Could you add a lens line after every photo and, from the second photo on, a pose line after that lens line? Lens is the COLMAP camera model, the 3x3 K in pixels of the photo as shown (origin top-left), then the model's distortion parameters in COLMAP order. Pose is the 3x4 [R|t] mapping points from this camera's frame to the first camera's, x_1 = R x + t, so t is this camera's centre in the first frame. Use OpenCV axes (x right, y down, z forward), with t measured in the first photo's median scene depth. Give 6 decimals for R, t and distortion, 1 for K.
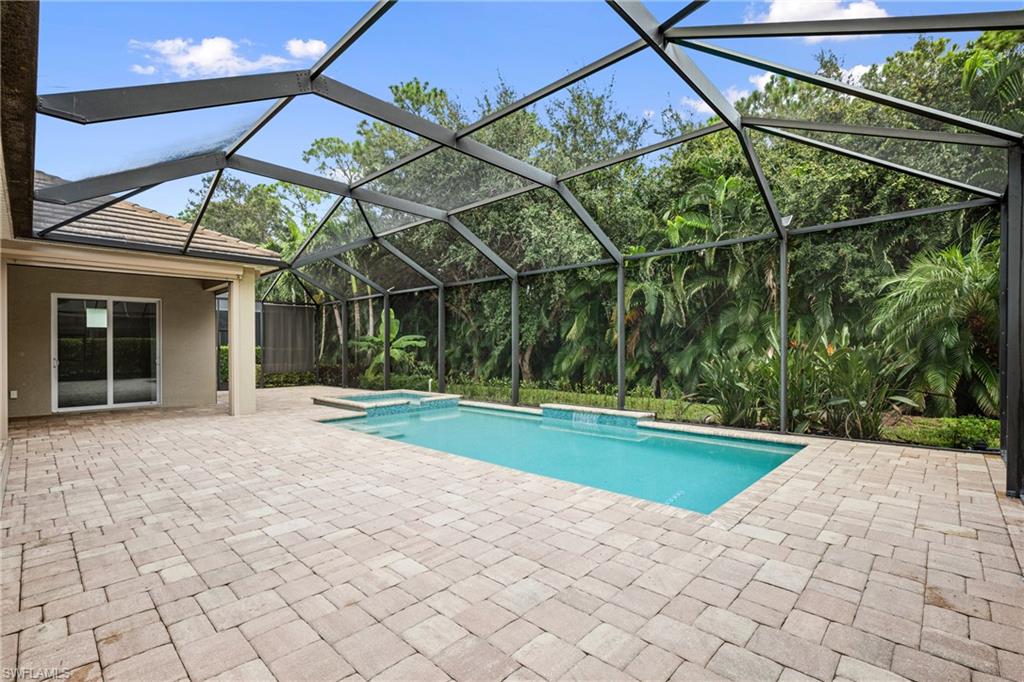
lens RADIAL K [[465.6, 0, 516.2], [0, 465.6, 349.7], [0, 0, 1]] dist [-0.015192, 0.000113]
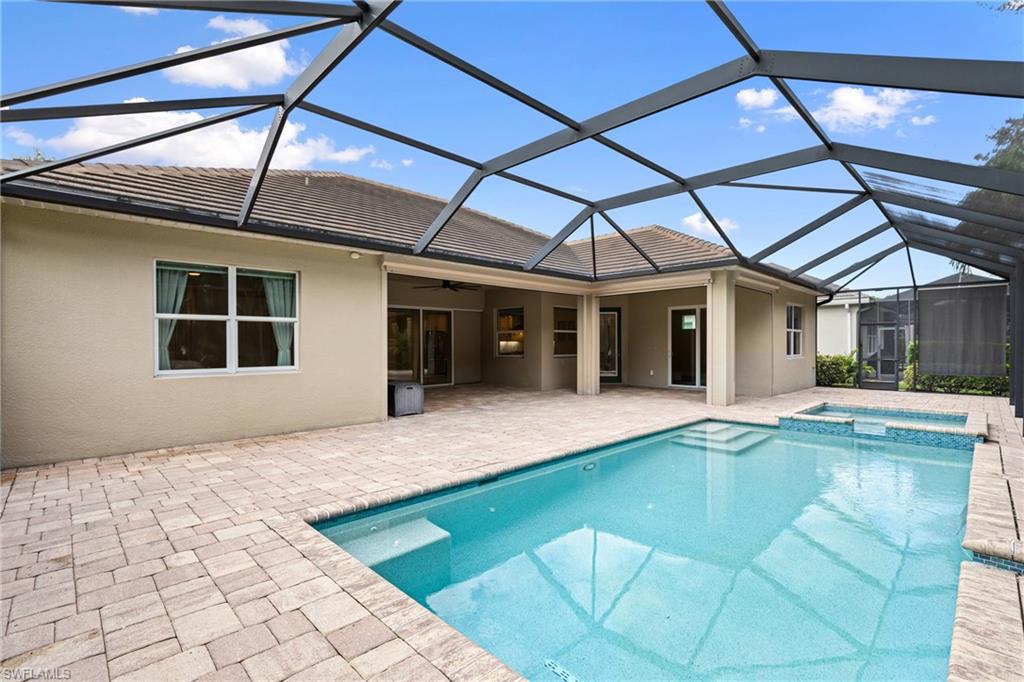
lens RADIAL K [[465.6, 0, 516.6], [0, 465.6, 340.7], [0, 0, 1]] dist [-0.015192, 0.000113]
pose [[-0.034435, -0.003828, -0.999400, 1.398525], [0.000963, 0.999992, -0.003863, -0.023400], [0.999406, -0.001096, -0.034431, 1.502454]]
